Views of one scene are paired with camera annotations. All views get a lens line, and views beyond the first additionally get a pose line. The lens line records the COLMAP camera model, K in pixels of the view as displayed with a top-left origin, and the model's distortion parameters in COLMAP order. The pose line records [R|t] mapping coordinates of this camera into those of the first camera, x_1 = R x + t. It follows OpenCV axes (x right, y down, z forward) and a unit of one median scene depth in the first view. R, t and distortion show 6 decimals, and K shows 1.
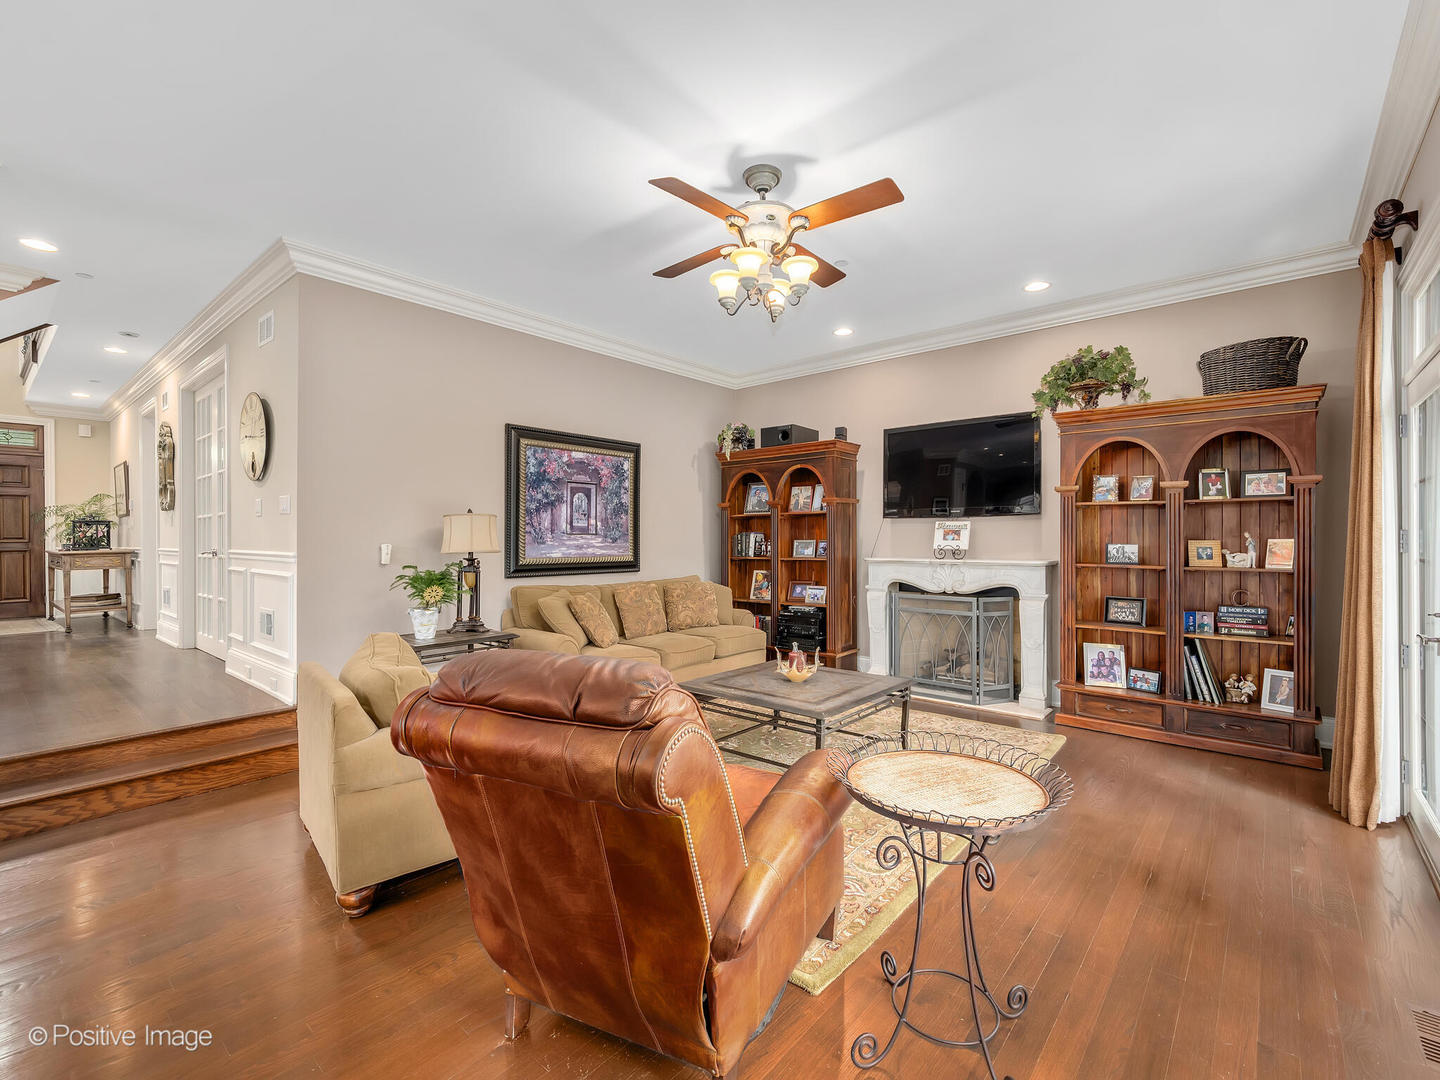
lens RADIAL K [[644.8, 0, 721.9], [0, 644.8, 535.6], [0, 0, 1]] dist [0.001983, -0.000283]
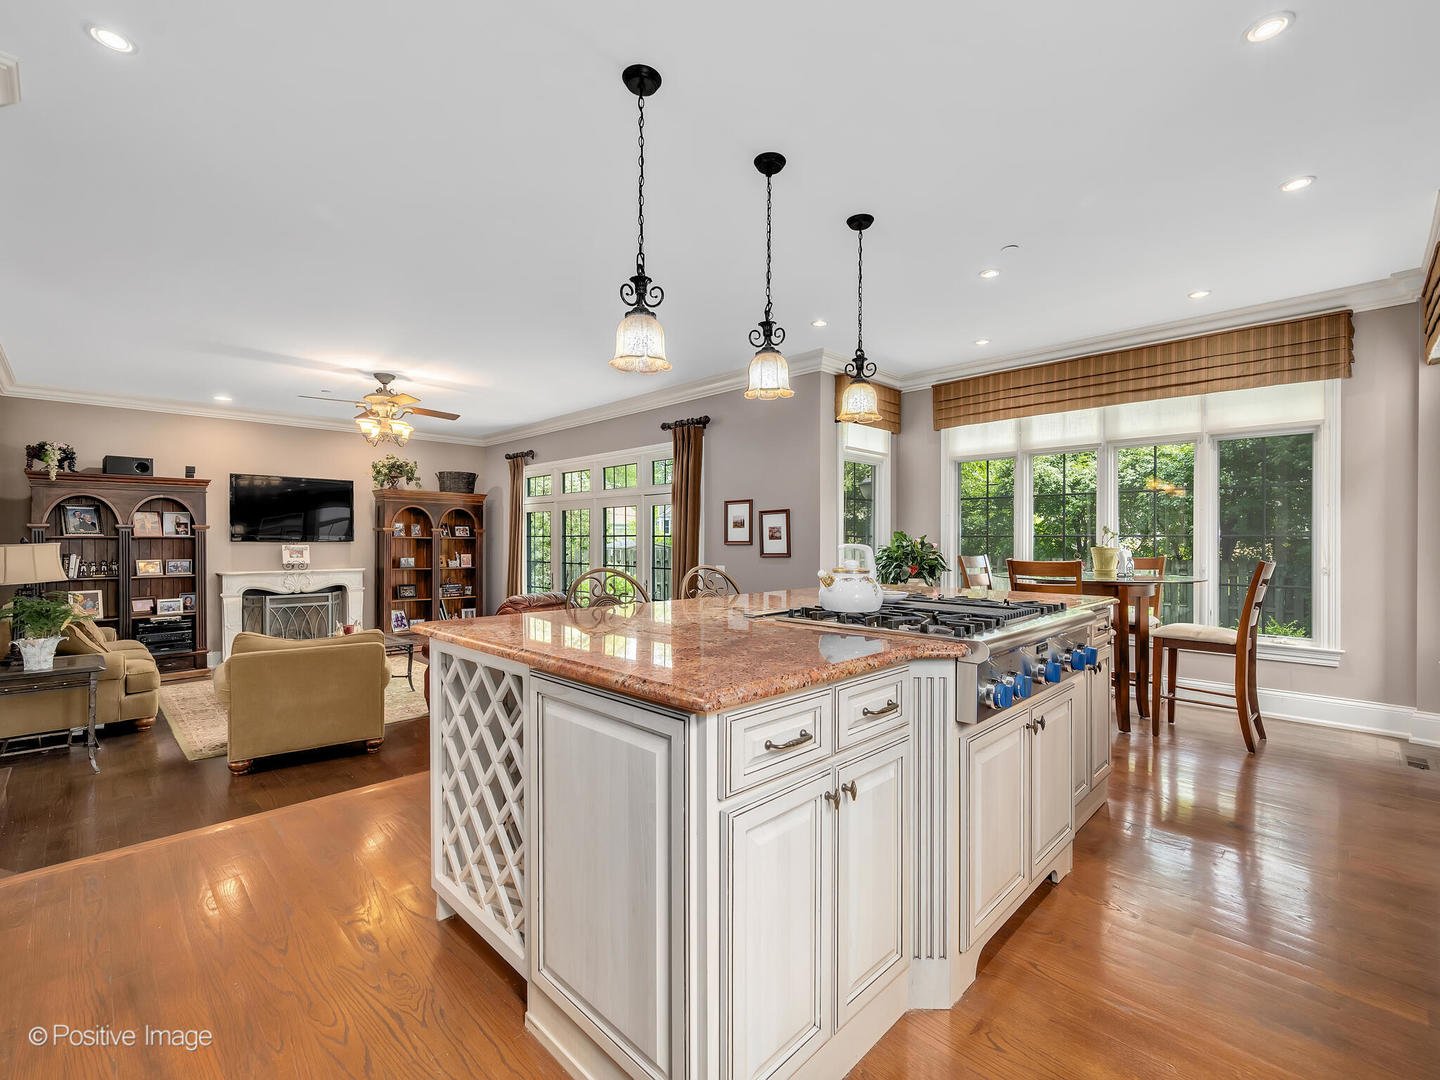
lens RADIAL K [[644.8, 0, 728.4], [0, 644.8, 537.6], [0, 0, 1]] dist [0.001983, -0.000283]
pose [[0.073646, 0.008659, 0.997247, -1.069014], [-0.003298, 0.999959, -0.008439, -0.030044], [-0.997279, -0.002667, 0.073671, -0.112325]]
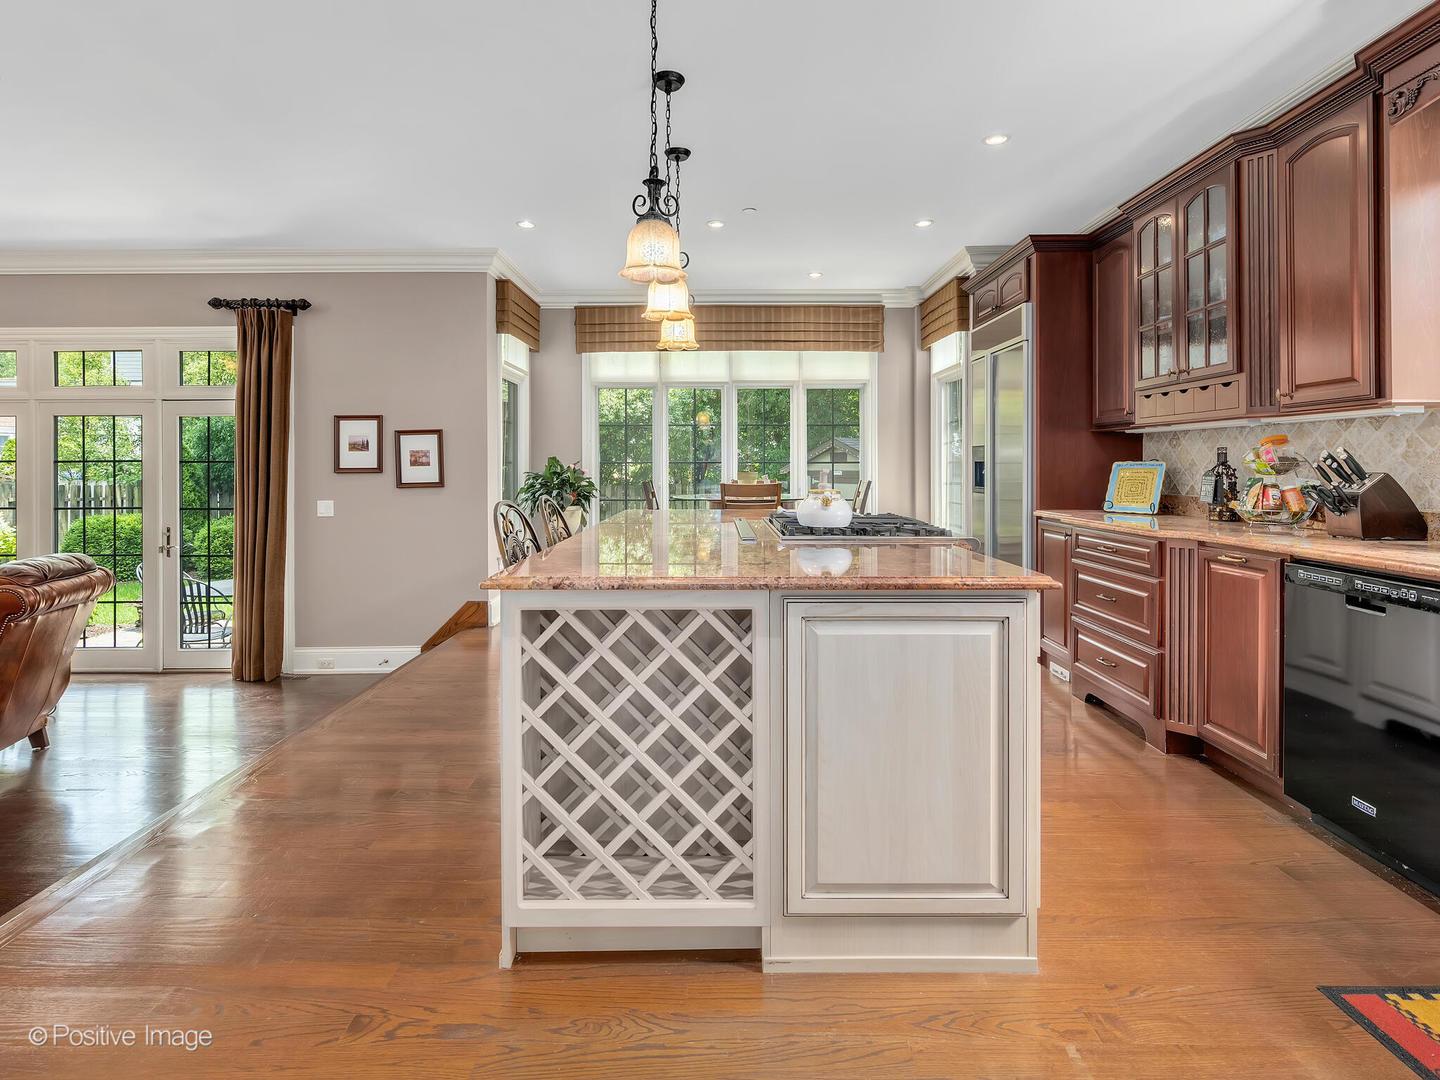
lens RADIAL K [[723.5, 0, 712.1], [0, 723.5, 468.5], [0, 0, 1]] dist [-0.001181, 0.001983]
pose [[-0.648313, 0.003554, 0.761365, -1.007141], [0.003882, 0.999992, -0.001362, -0.029416], [-0.761364, 0.002072, -0.648322, 0.231494]]
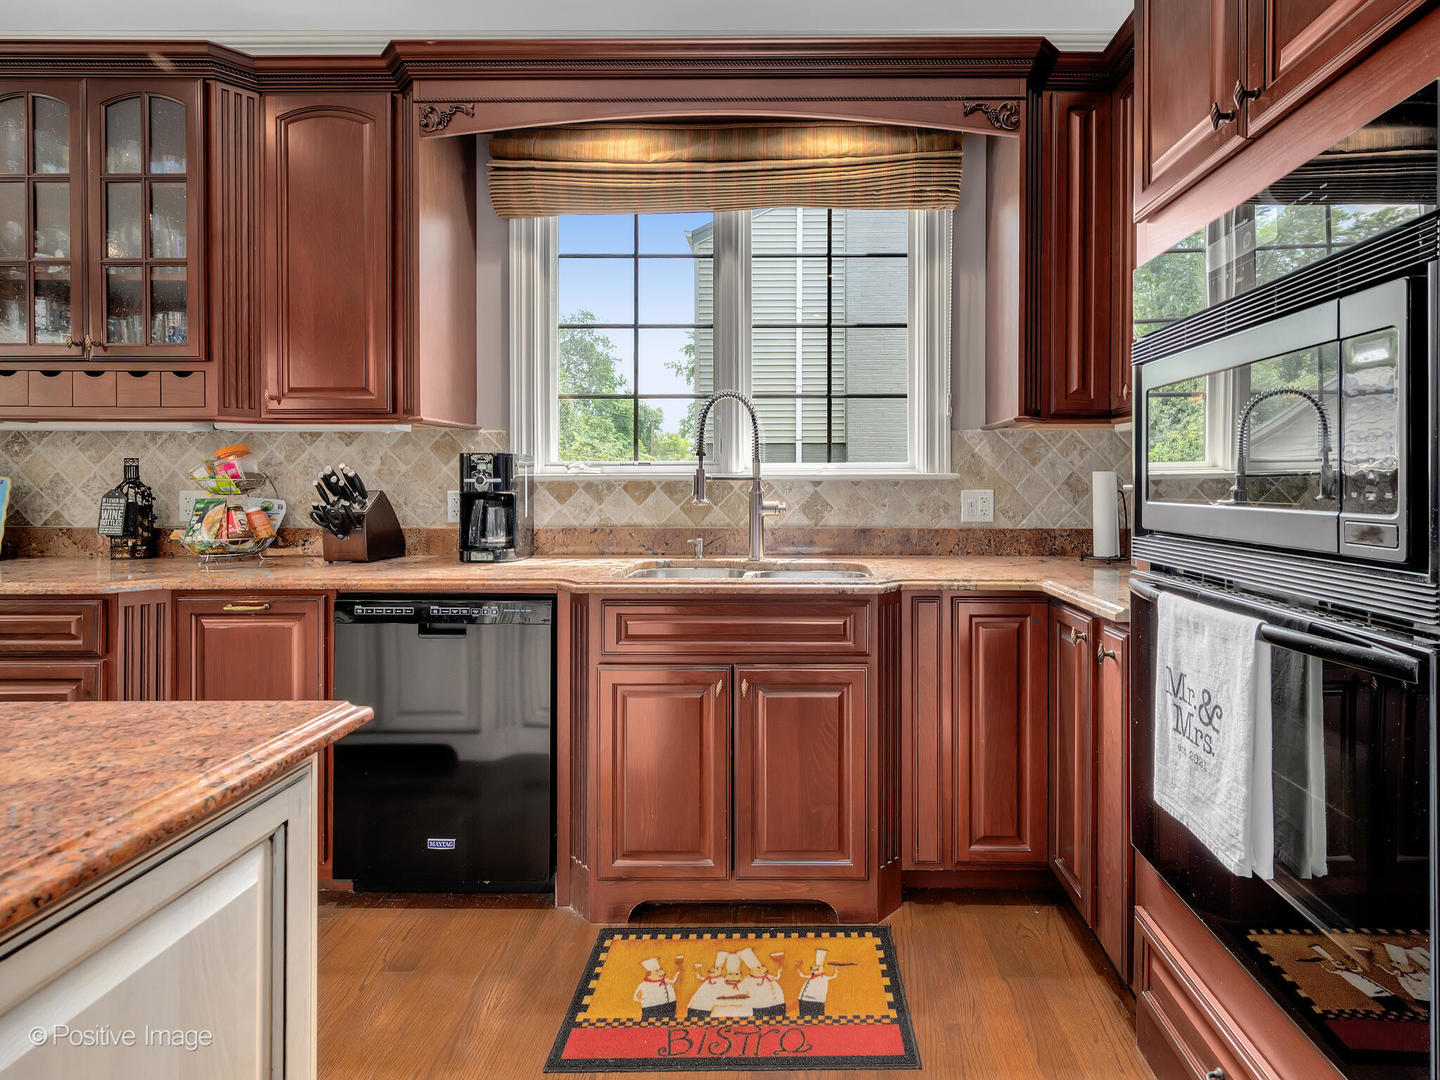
lens RADIAL K [[699.1, 0, 797.8], [0, 699.1, 485.5], [0, 0, 1]] dist [0.002030, -0.002958]
pose [[-0.753142, 0.005837, -0.657832, -0.836458], [0.003872, 0.999983, 0.004440, -0.029925], [0.657846, 0.000797, -0.753152, 0.095982]]
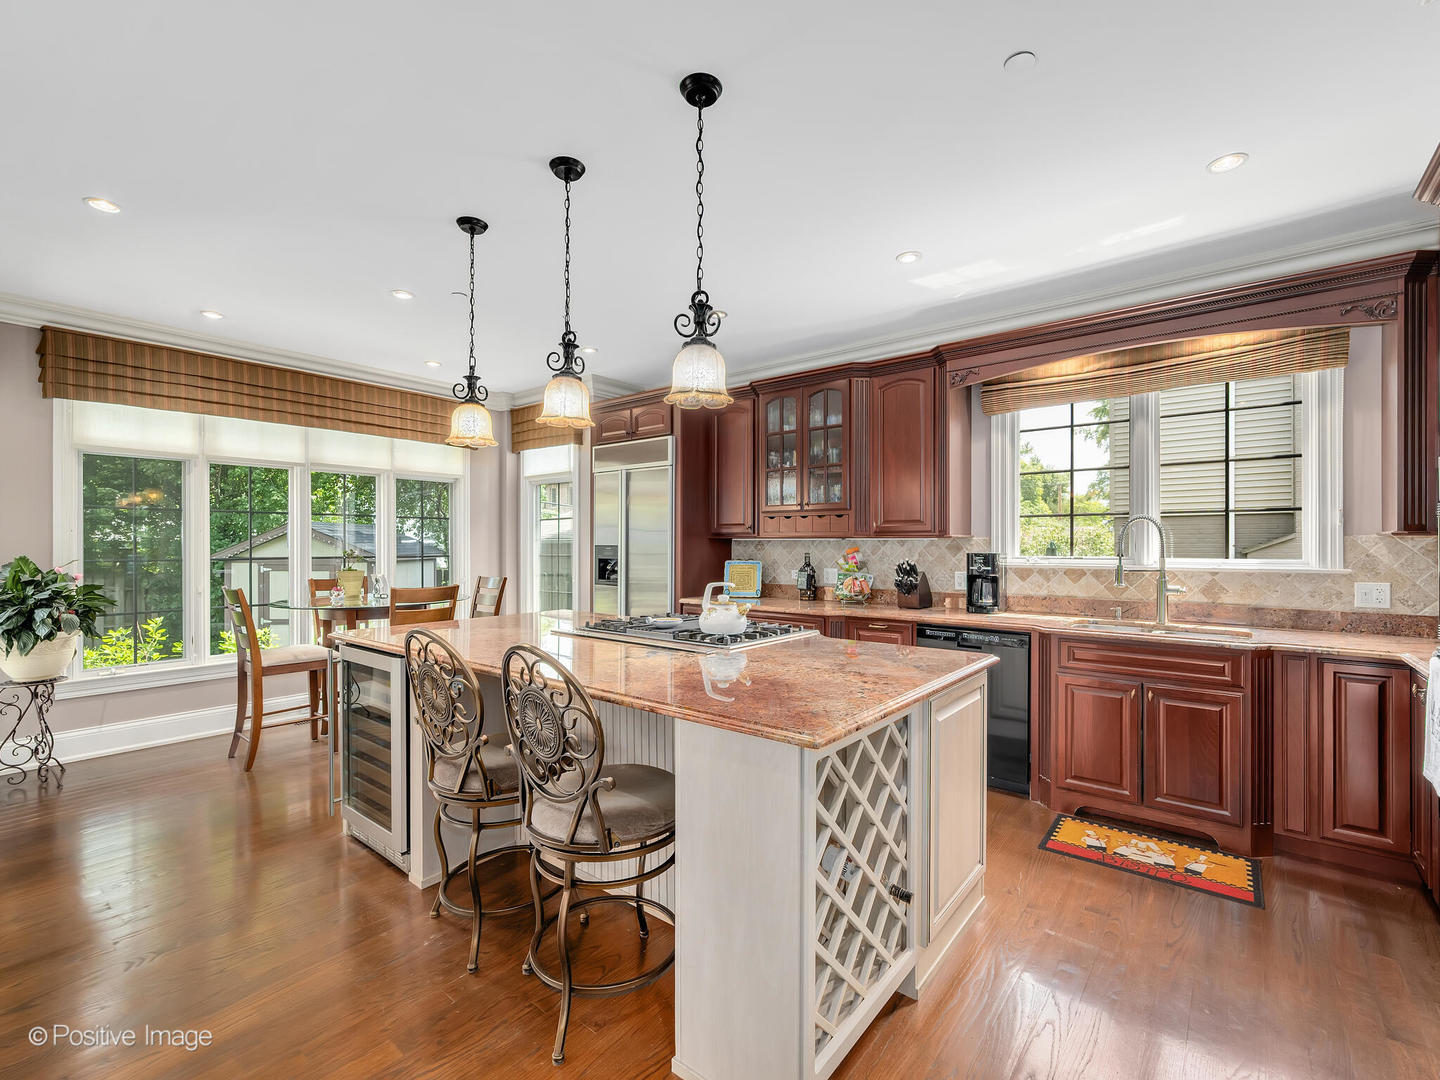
lens RADIAL K [[644.8, 0, 724.7], [0, 644.8, 543.8], [0, 0, 1]] dist [0.001983, -0.000283]
pose [[-0.999378, 0.003911, -0.035056, -0.660960], [0.004003, 0.999989, -0.002571, -0.058577], [0.035045, -0.002710, -0.999382, 0.357543]]
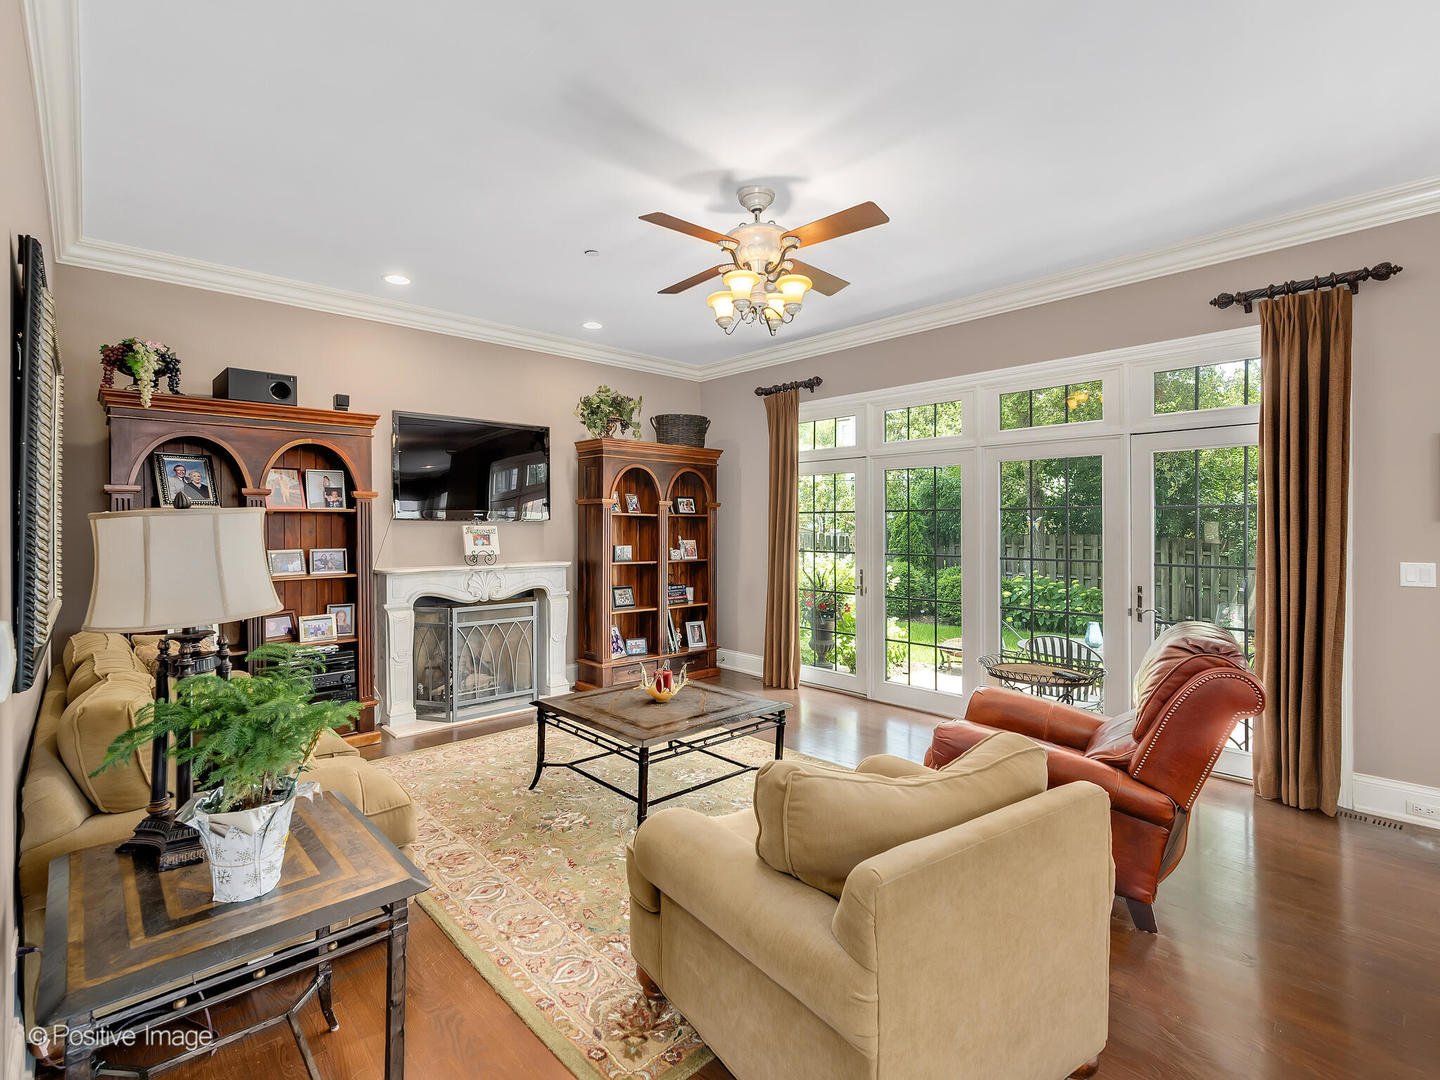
lens RADIAL K [[681.6, 0, 691.0], [0, 681.6, 525.3], [0, 0, 1]] dist [-0.004034, -0.000901]
pose [[0.128692, 0.003155, 0.991680, -0.596140], [-0.001721, 0.999994, -0.002958, -0.019837], [-0.991683, -0.001326, 0.128697, 0.568474]]
